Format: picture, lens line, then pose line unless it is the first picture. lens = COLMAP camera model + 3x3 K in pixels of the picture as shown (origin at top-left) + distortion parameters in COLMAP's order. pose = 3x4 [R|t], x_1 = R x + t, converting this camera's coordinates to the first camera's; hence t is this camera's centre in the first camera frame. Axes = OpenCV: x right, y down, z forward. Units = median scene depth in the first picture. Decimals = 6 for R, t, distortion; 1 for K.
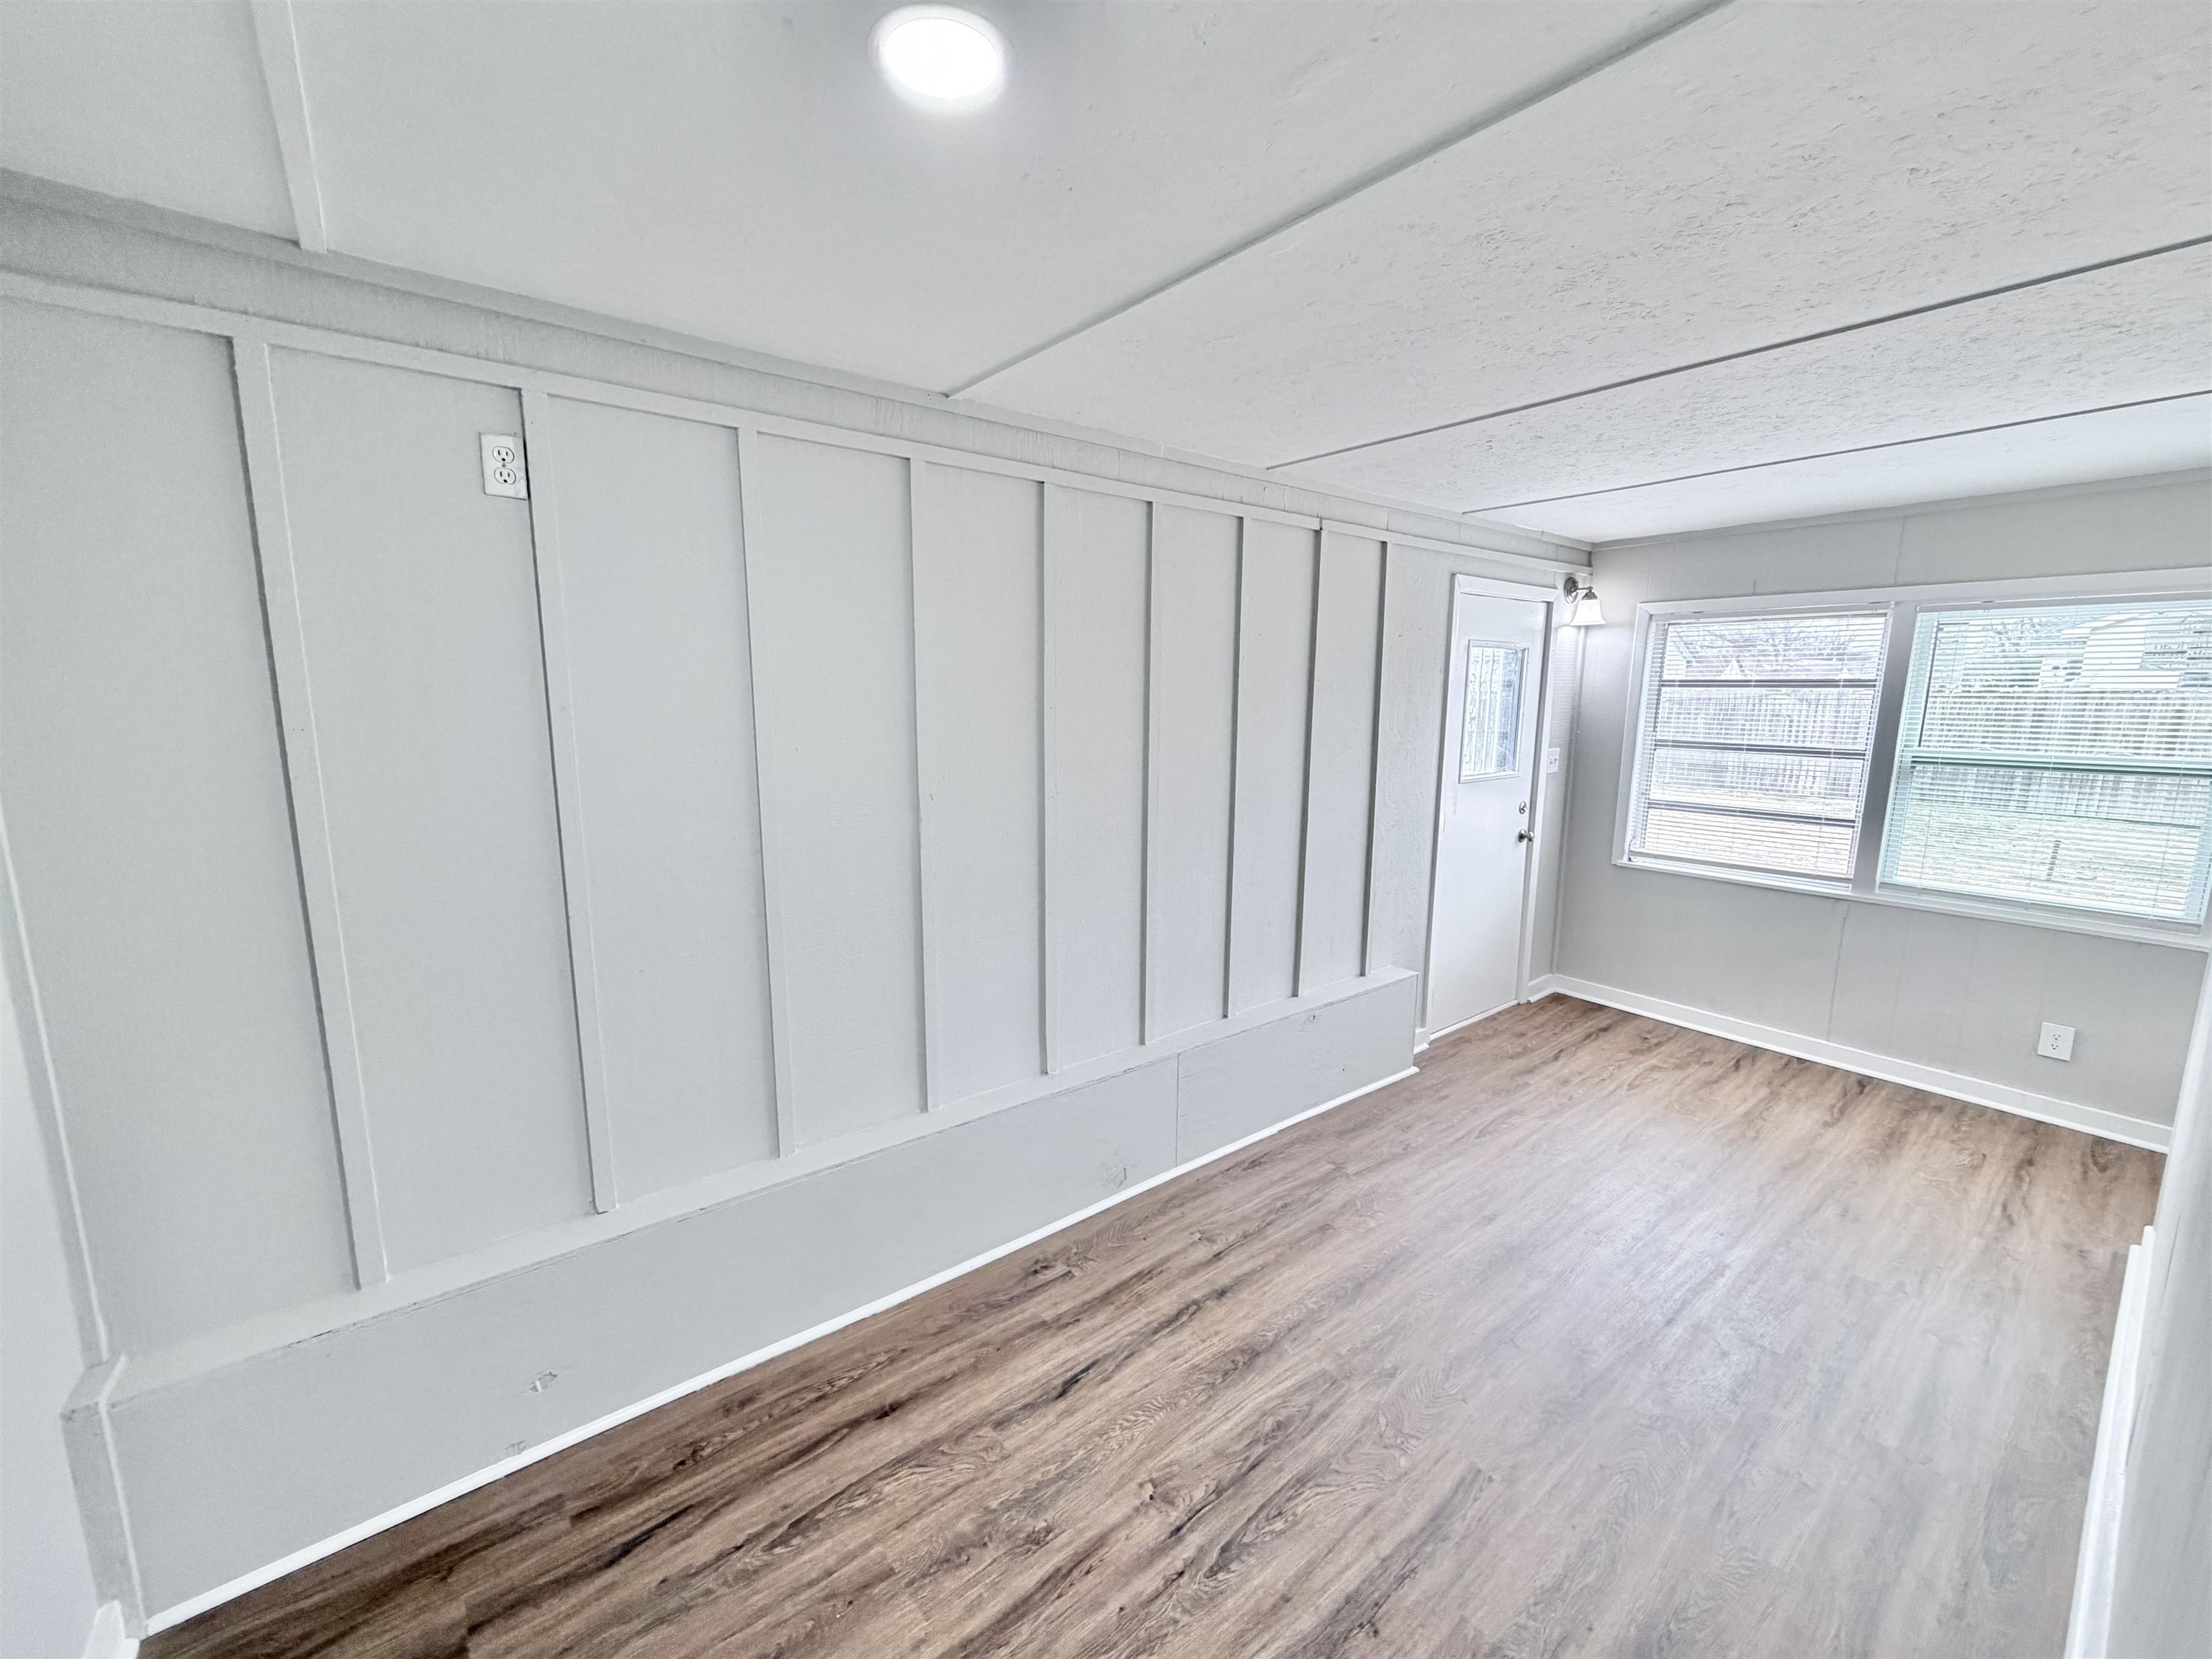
lens RADIAL K [[883.7, 0, 1095.9], [0, 883.7, 833.8], [0, 0, 1]] dist [0.000595, -0.000084]
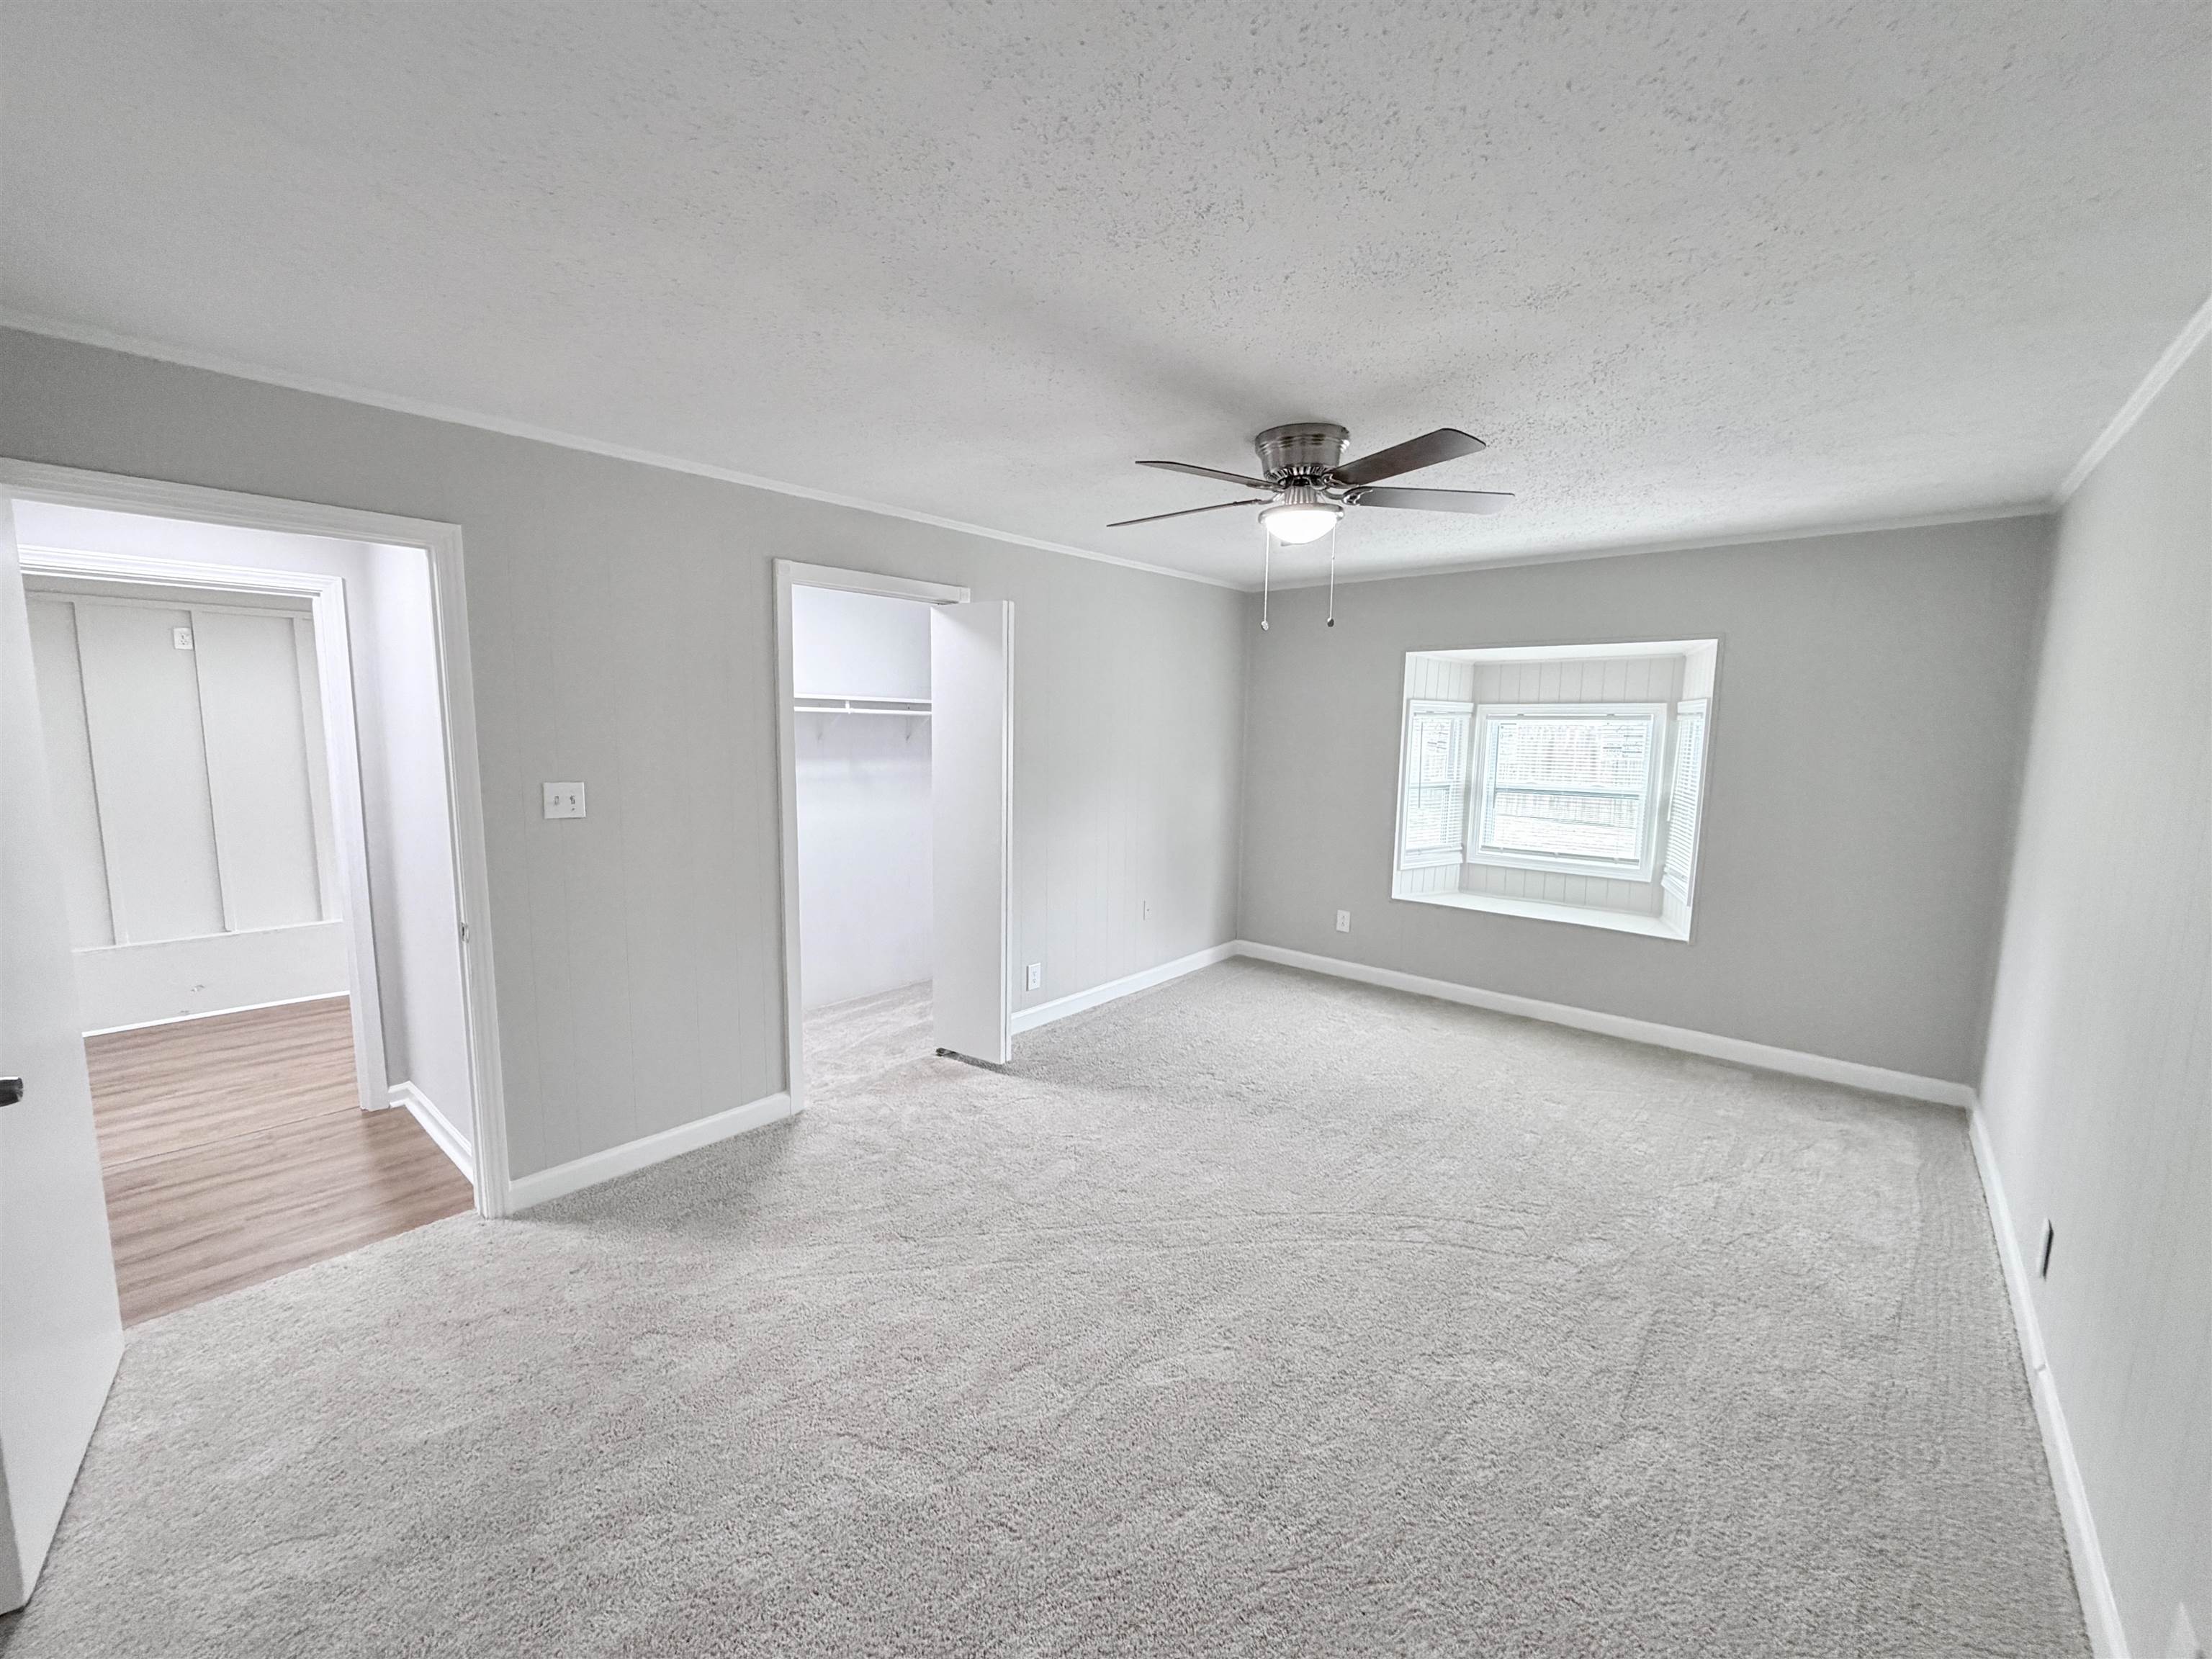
lens RADIAL K [[883.7, 0, 1095.9], [0, 883.7, 833.8], [0, 0, 1]] dist [0.000595, -0.000084]
pose [[0.983582, -0.017006, 0.179657, 0.676060], [0.023937, 0.999048, -0.036482, 0.148793], [-0.178866, 0.040184, 0.983053, -0.912964]]
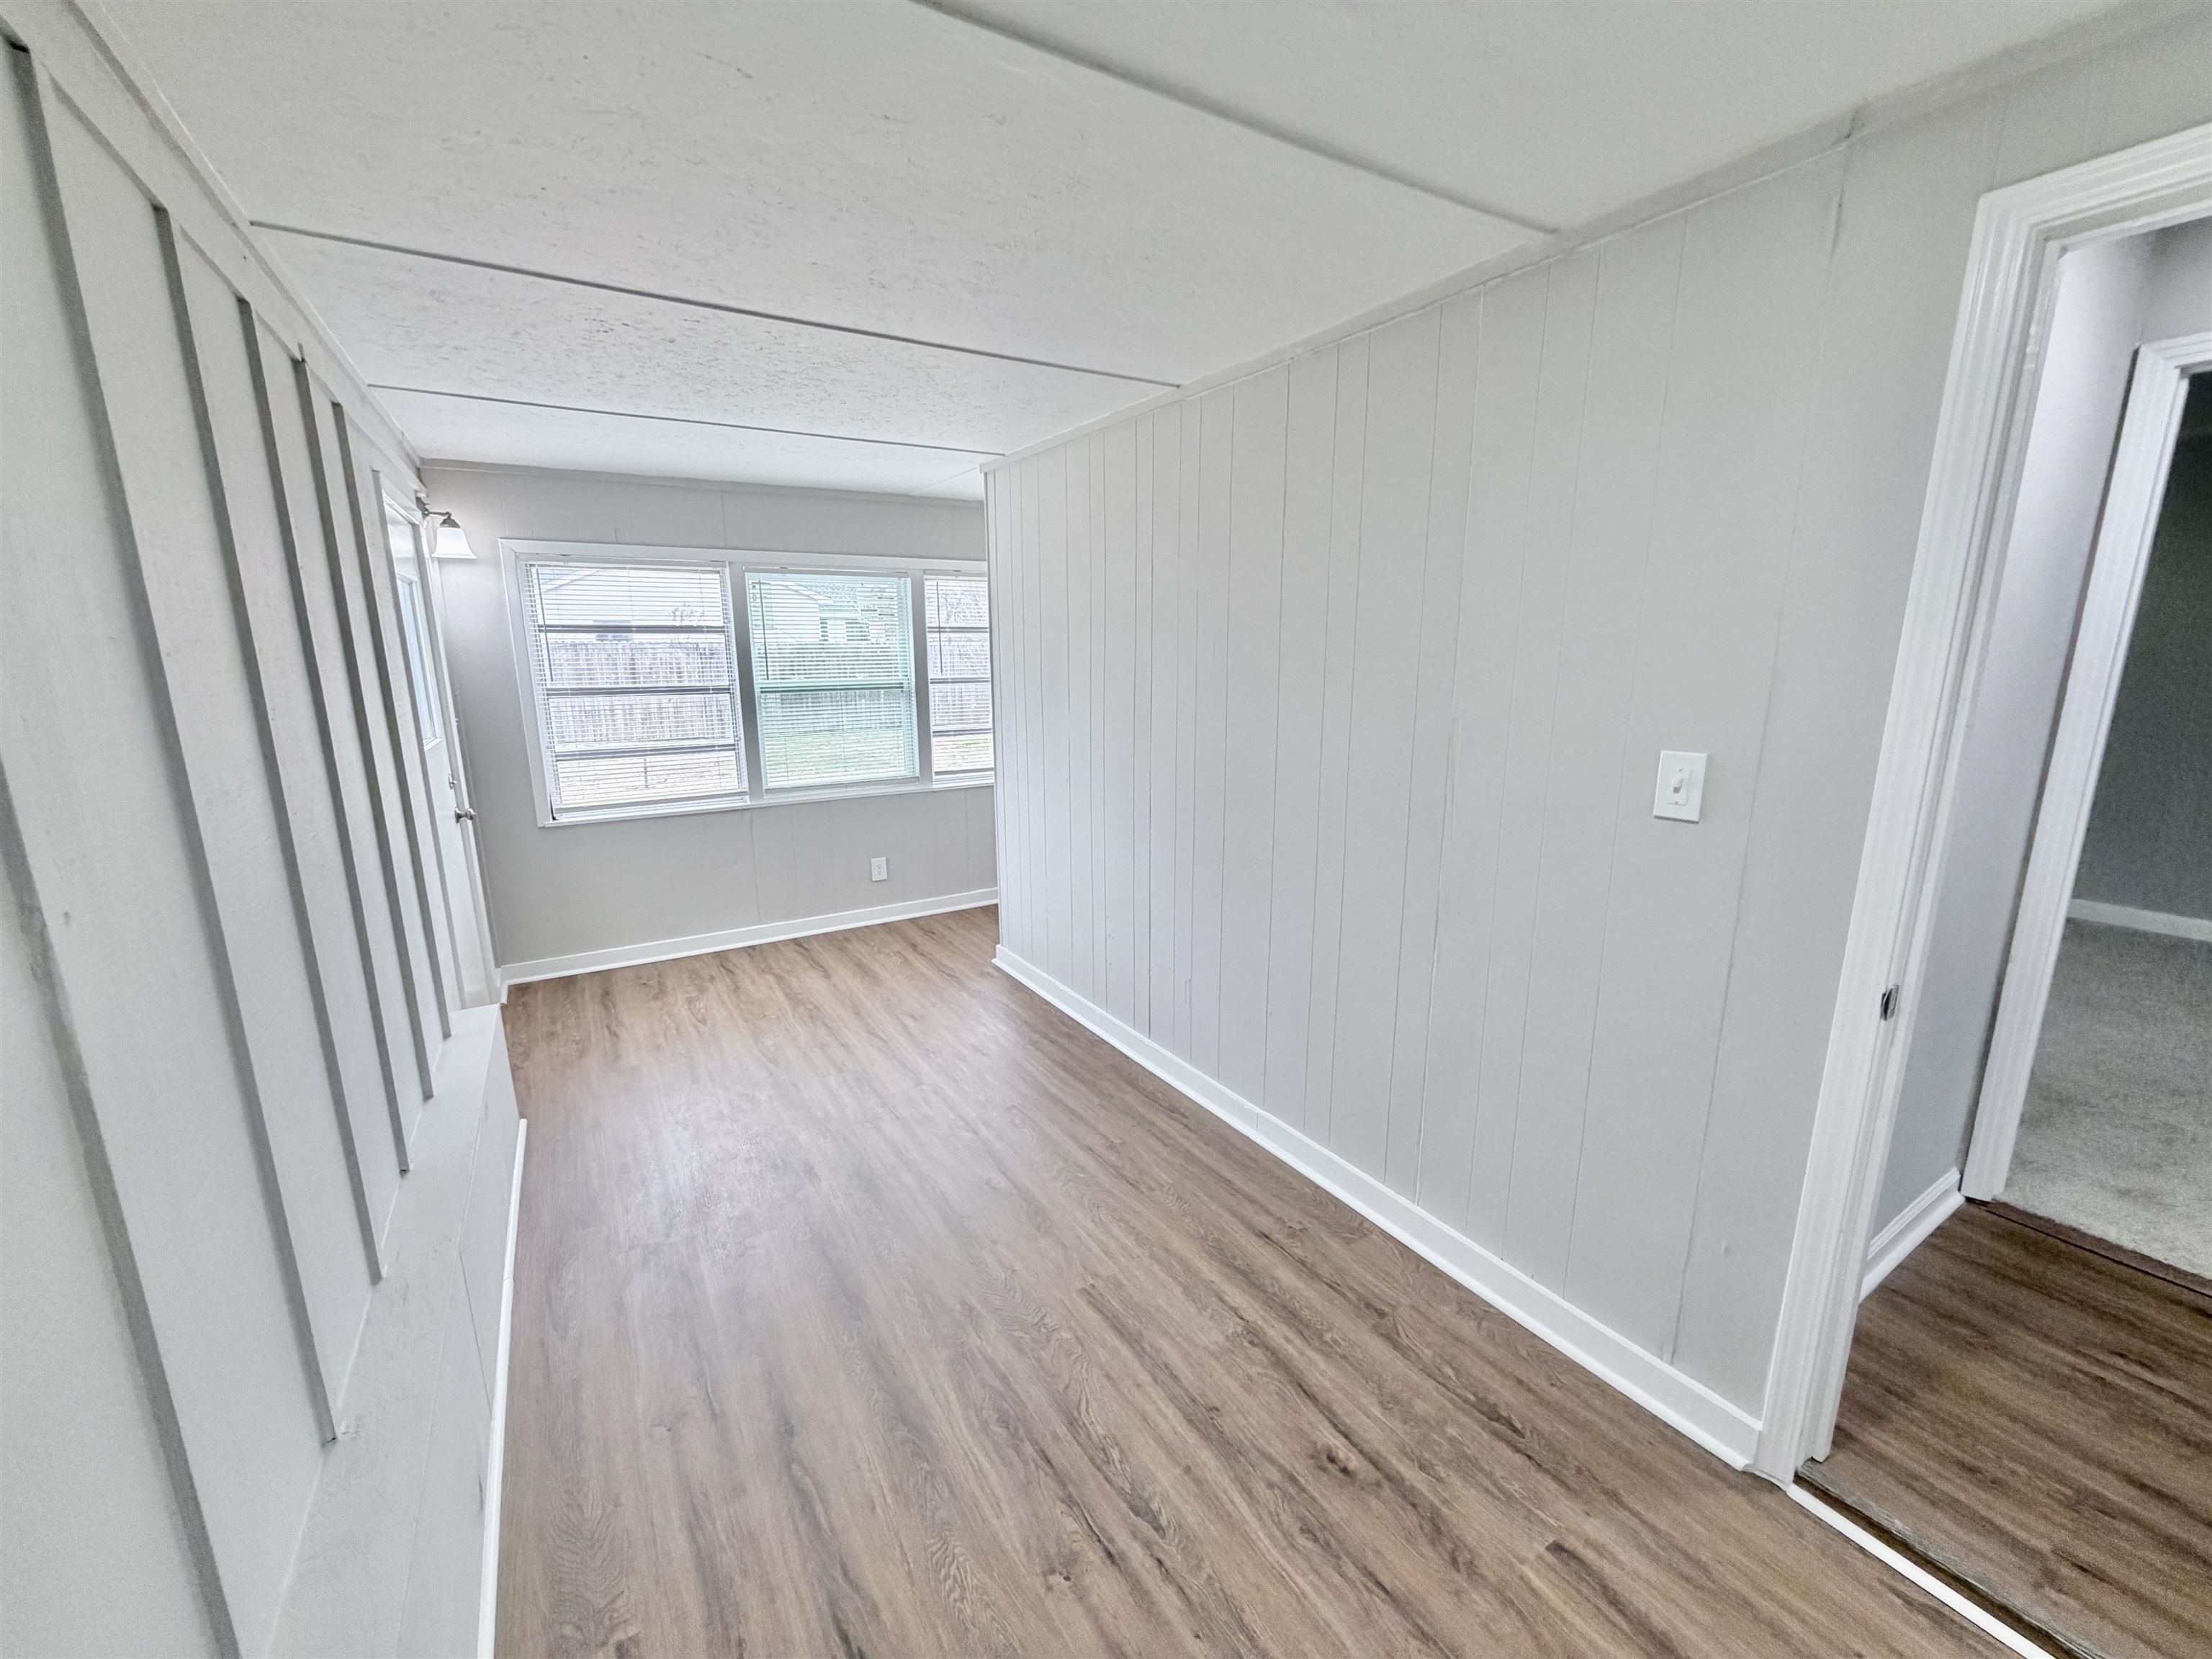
lens RADIAL K [[883.7, 0, 1095.9], [0, 883.7, 833.8], [0, 0, 1]] dist [0.000595, -0.000084]
pose [[0.122979, -0.214748, 0.968896, -0.331011], [0.168722, 0.966618, 0.192828, -0.054317], [-0.977962, 0.139760, 0.155107, 0.407519]]
